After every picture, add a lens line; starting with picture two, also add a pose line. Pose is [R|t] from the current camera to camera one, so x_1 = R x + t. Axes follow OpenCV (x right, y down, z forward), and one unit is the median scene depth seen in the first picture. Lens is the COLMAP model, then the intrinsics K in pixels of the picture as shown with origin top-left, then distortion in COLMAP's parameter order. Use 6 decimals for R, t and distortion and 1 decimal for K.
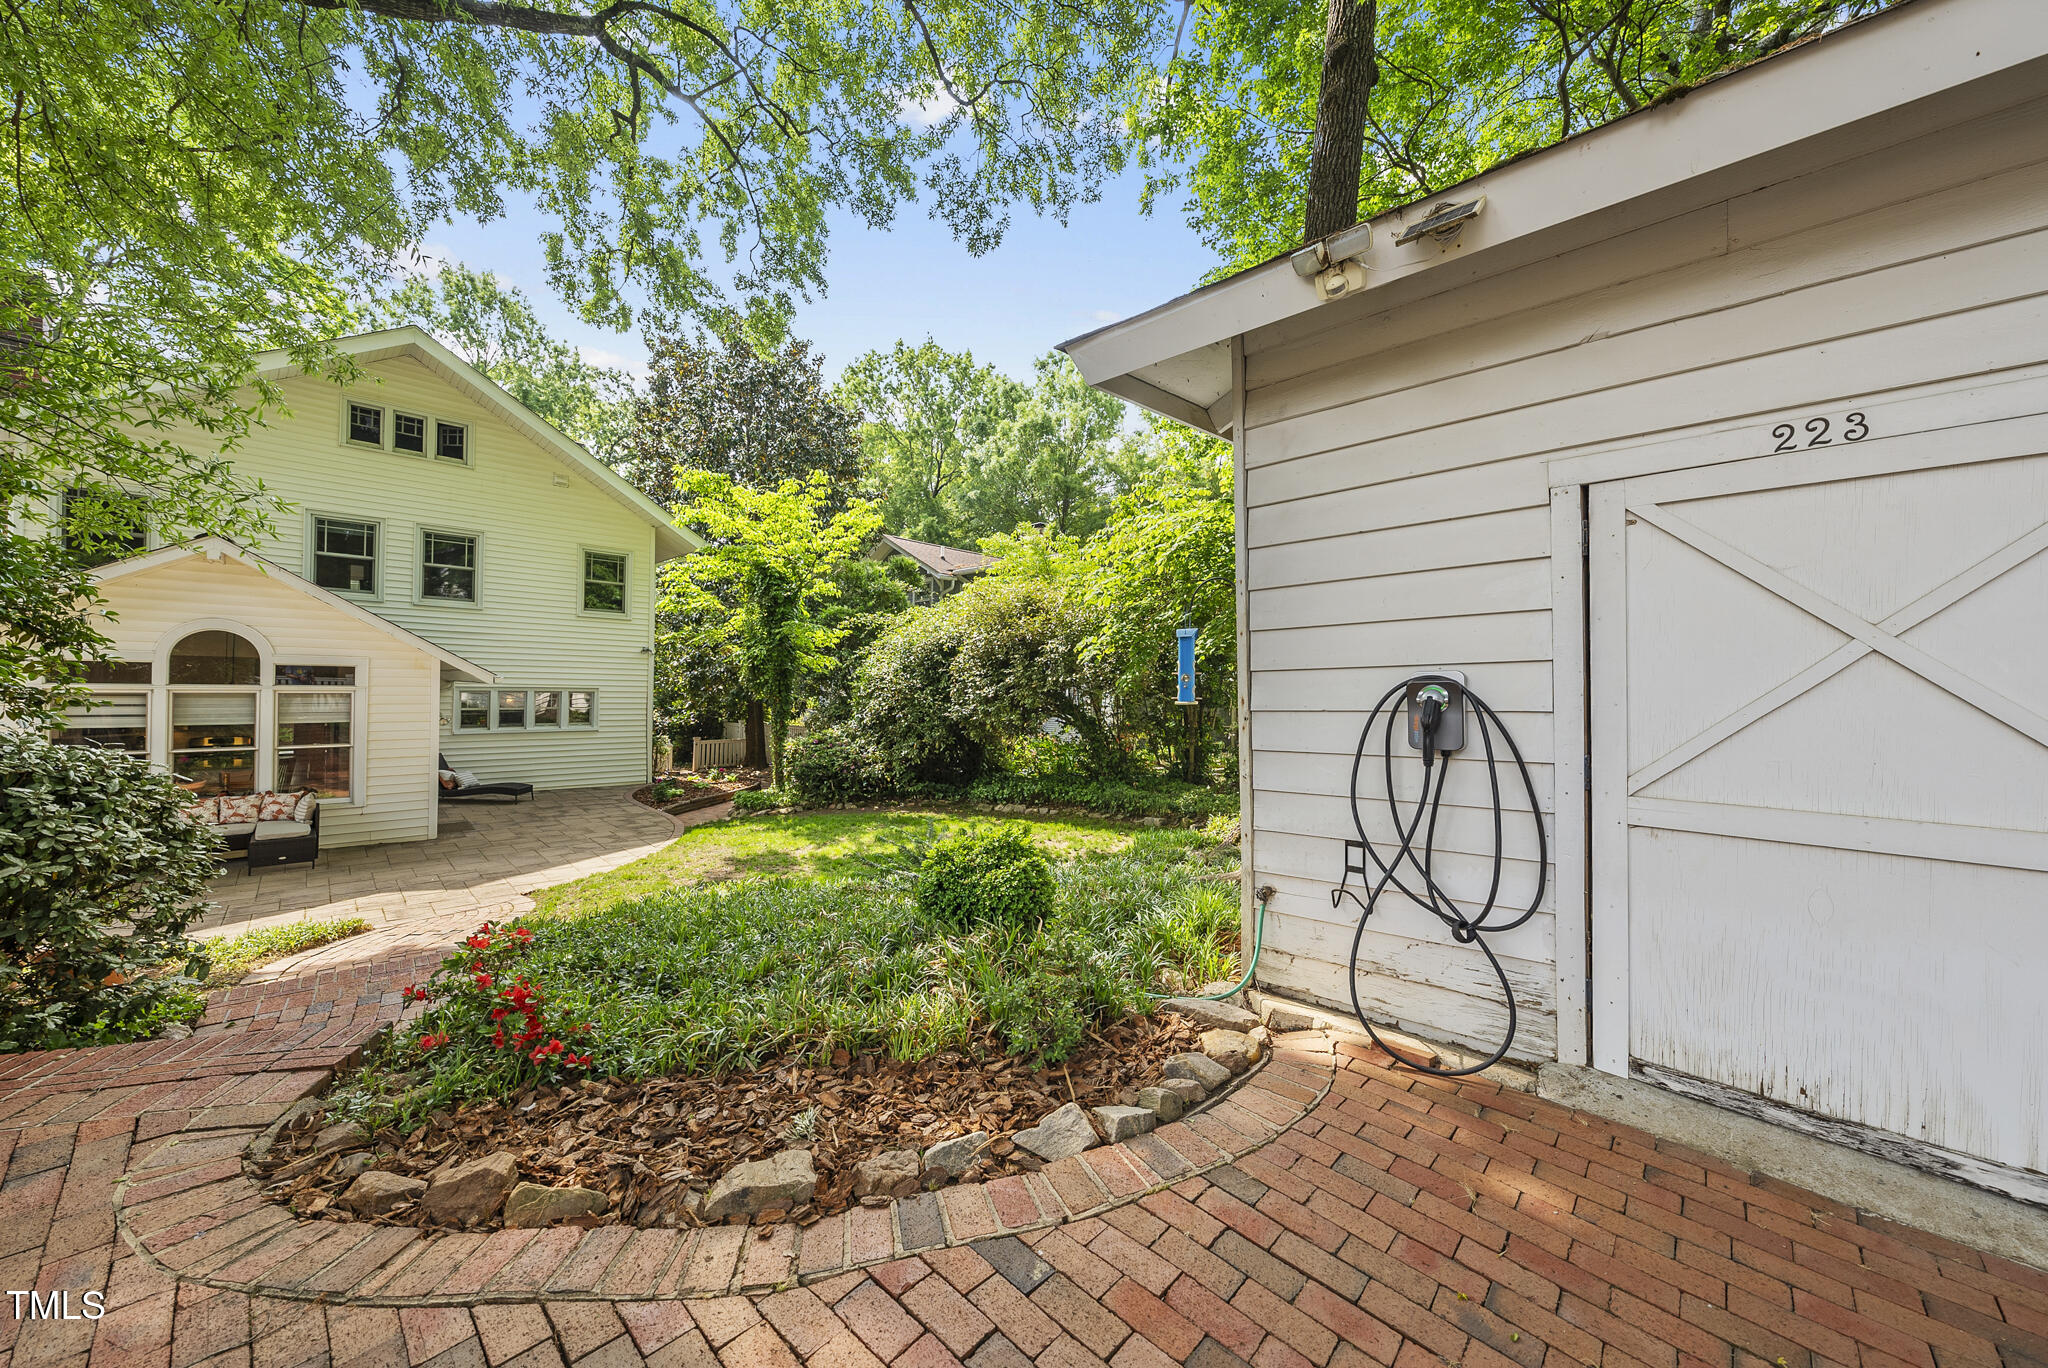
lens RADIAL K [[704.7, 0, 1015.6], [0, 704.7, 678.9], [0, 0, 1]] dist [-0.005384, 0.000672]
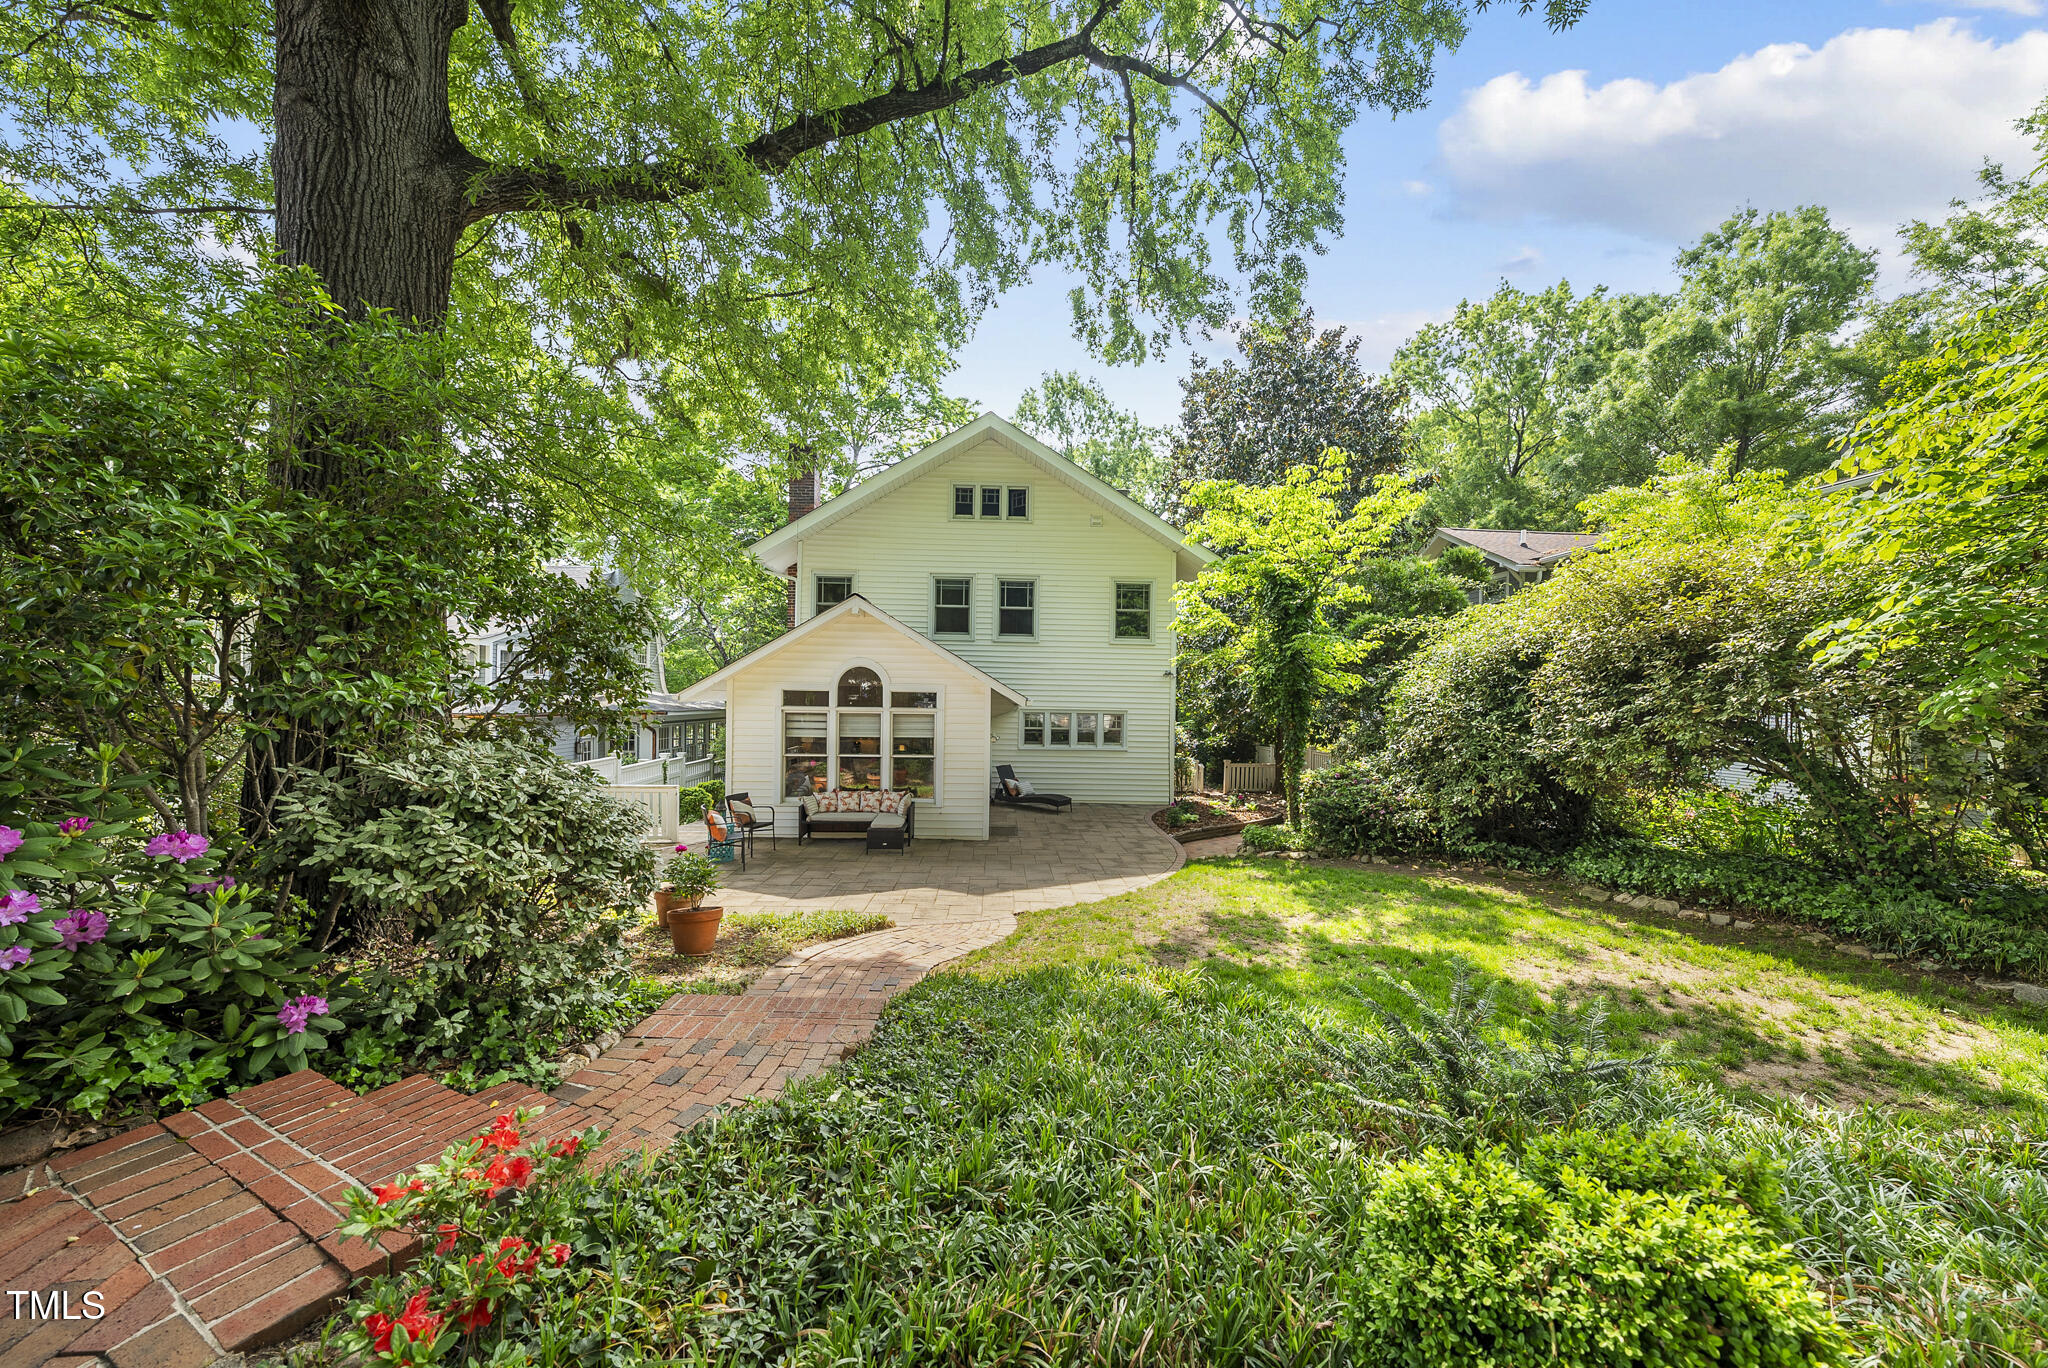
lens RADIAL K [[704.7, 0, 1028.9], [0, 704.7, 698.4], [0, 0, 1]] dist [-0.005384, 0.000672]
pose [[0.750628, -0.007207, -0.660686, -0.005206], [0.004302, 0.999973, -0.006020, 0.000488], [0.660711, 0.001677, 0.750638, 0.137823]]
